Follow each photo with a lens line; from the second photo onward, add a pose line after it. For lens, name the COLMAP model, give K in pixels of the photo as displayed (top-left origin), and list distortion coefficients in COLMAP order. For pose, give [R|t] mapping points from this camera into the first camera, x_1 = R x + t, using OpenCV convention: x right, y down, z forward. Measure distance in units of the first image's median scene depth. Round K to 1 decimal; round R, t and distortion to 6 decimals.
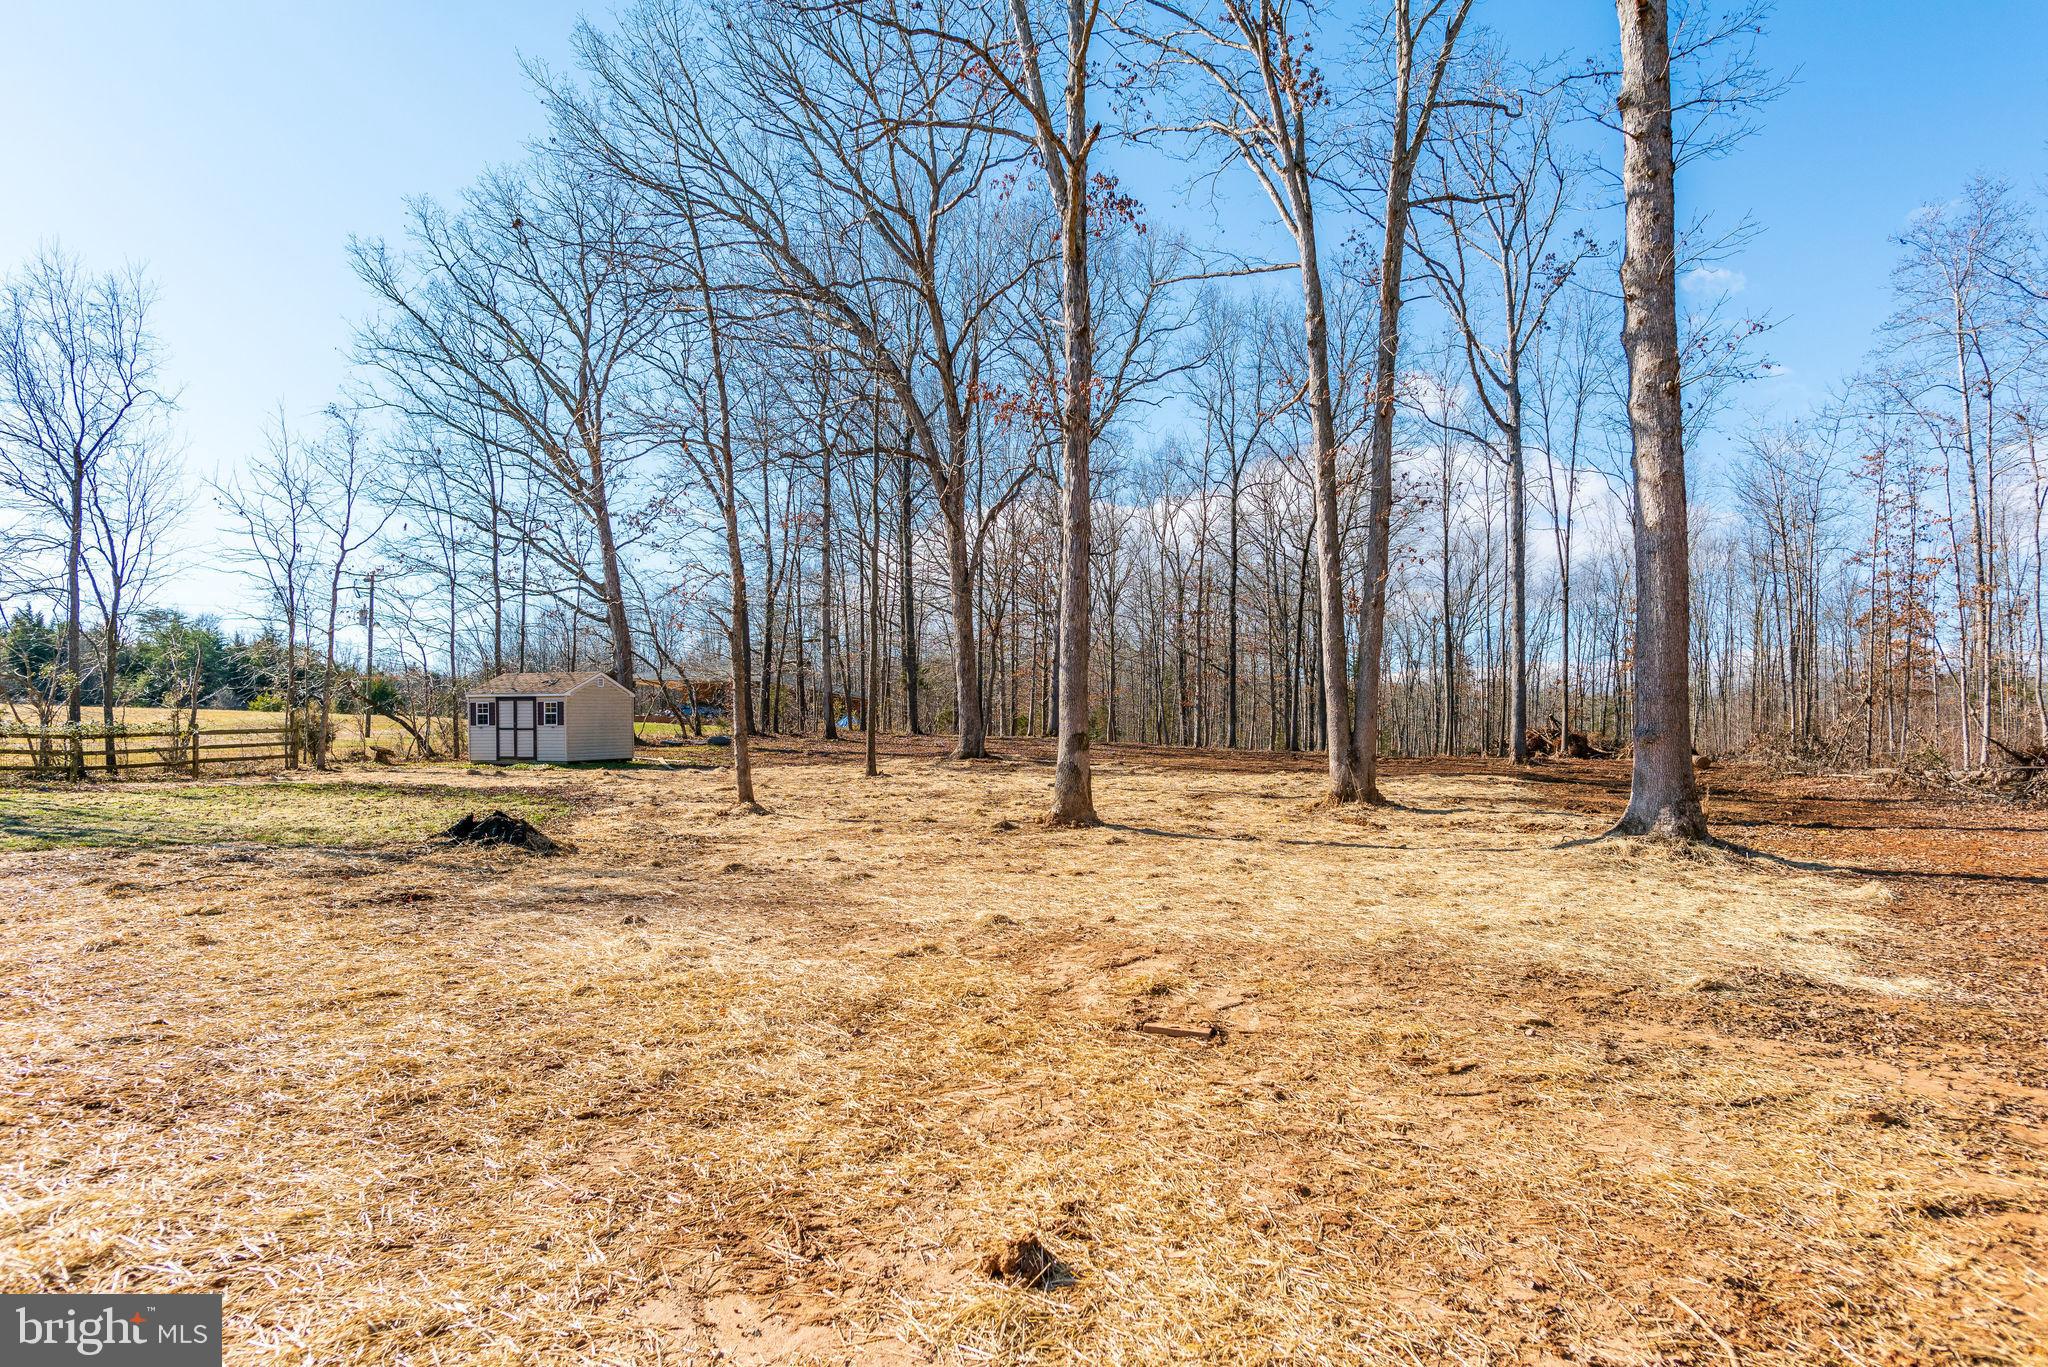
lens RADIAL K [[1174.6, 0, 1024.0], [0, 1174.6, 683.5], [0, 0, 1]] dist [-0.000818, 0.001324]
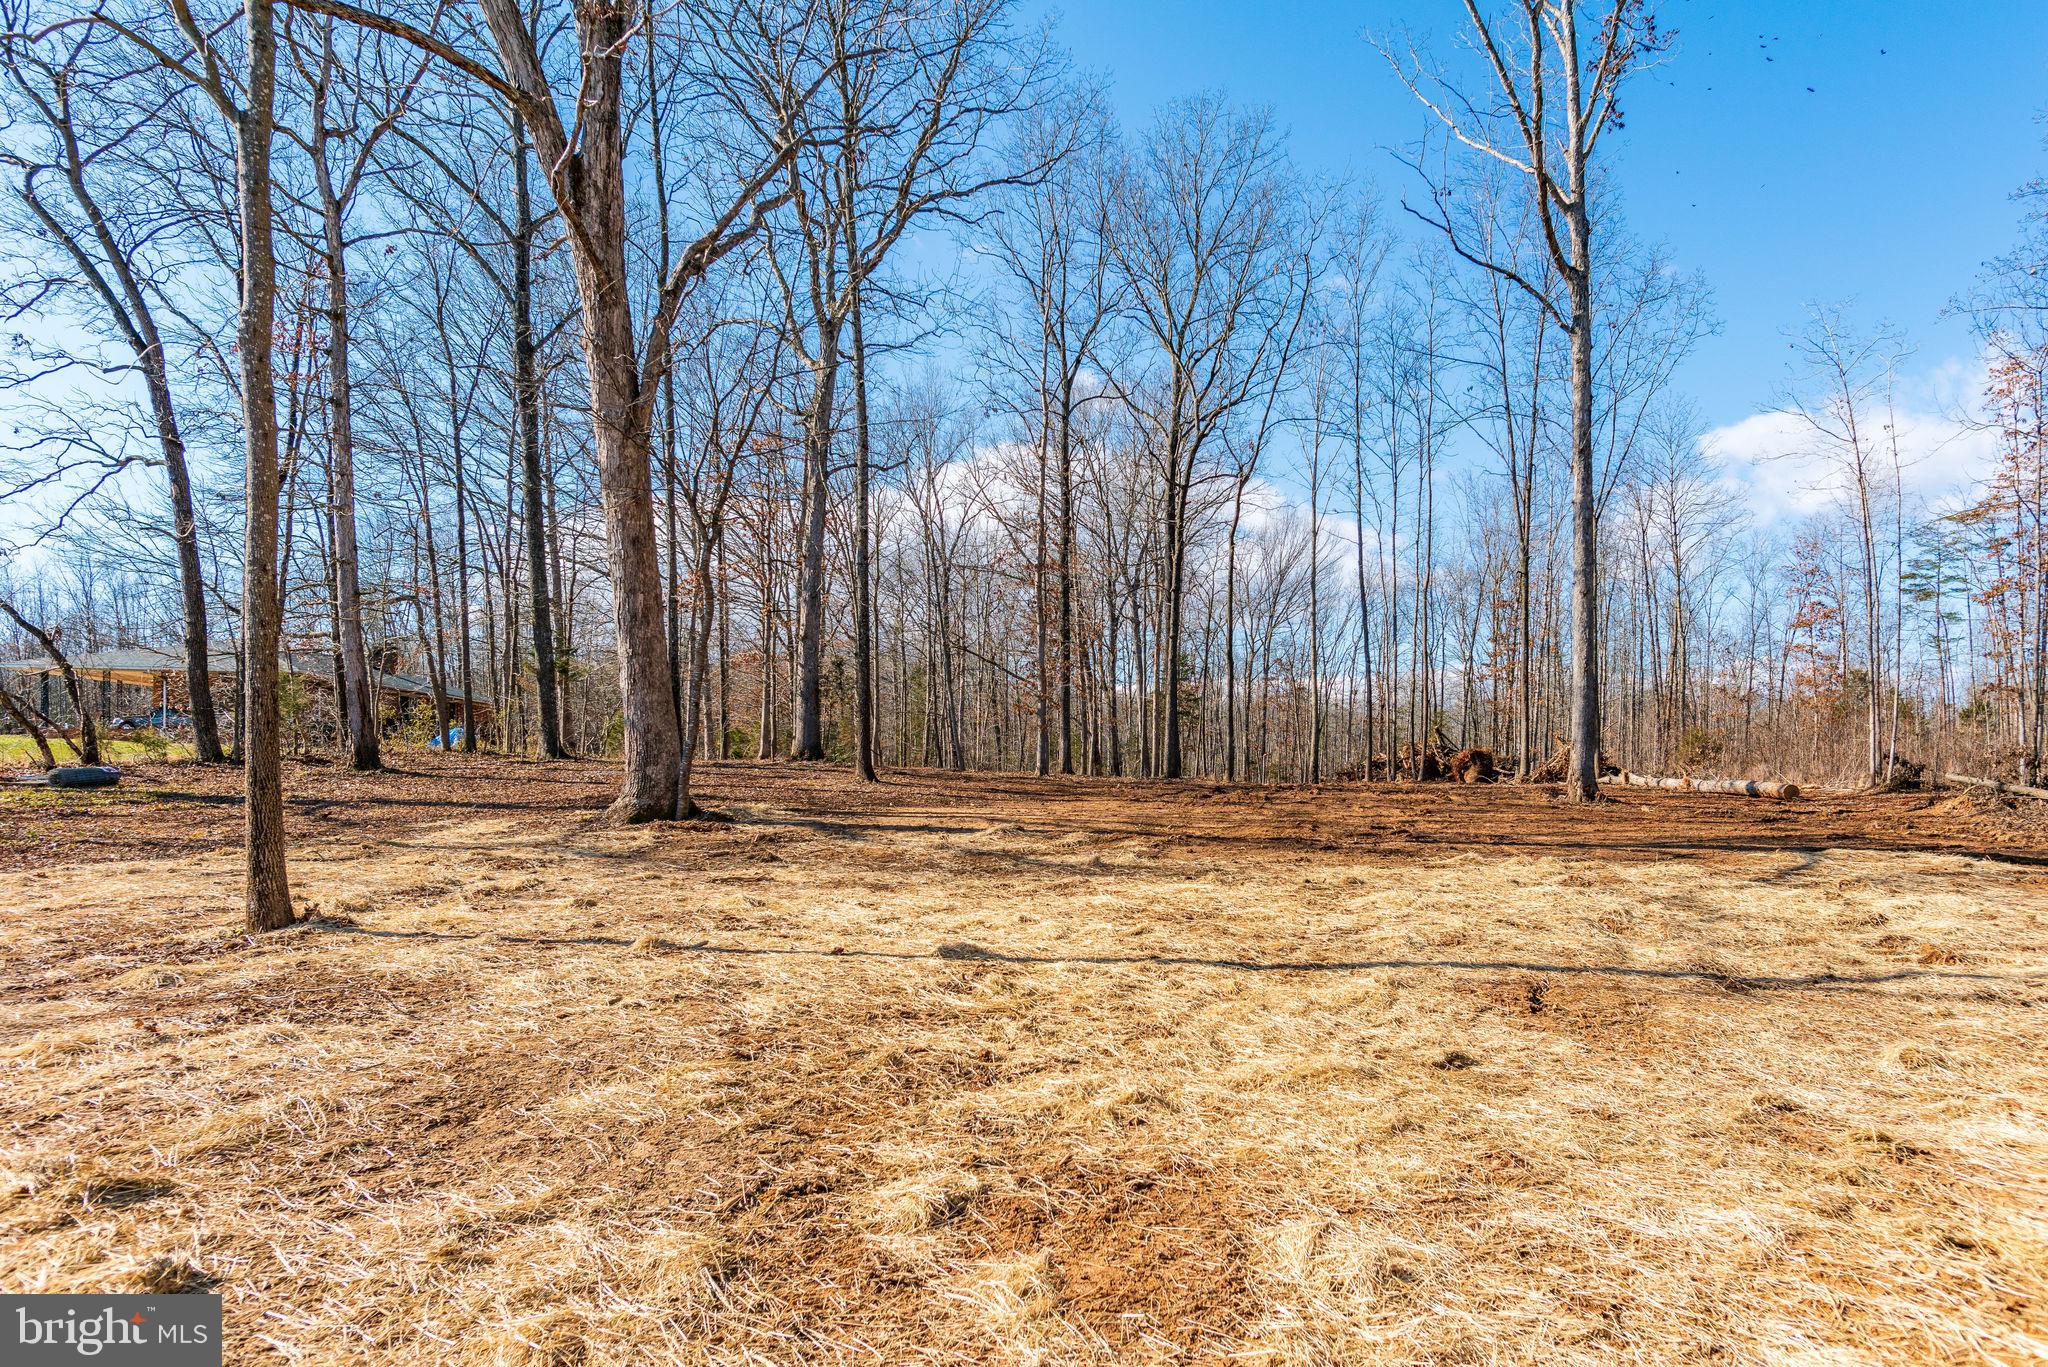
lens RADIAL K [[1255.4, 0, 1220.5], [0, 1255.4, 827.3], [0, 0, 1]] dist [0.000164, 0.000920]
pose [[0.931786, -0.023937, 0.362217, -0.016237], [-0.012853, 0.995022, 0.098820, 0.015400], [-0.362780, -0.096734, 0.926840, 0.412883]]
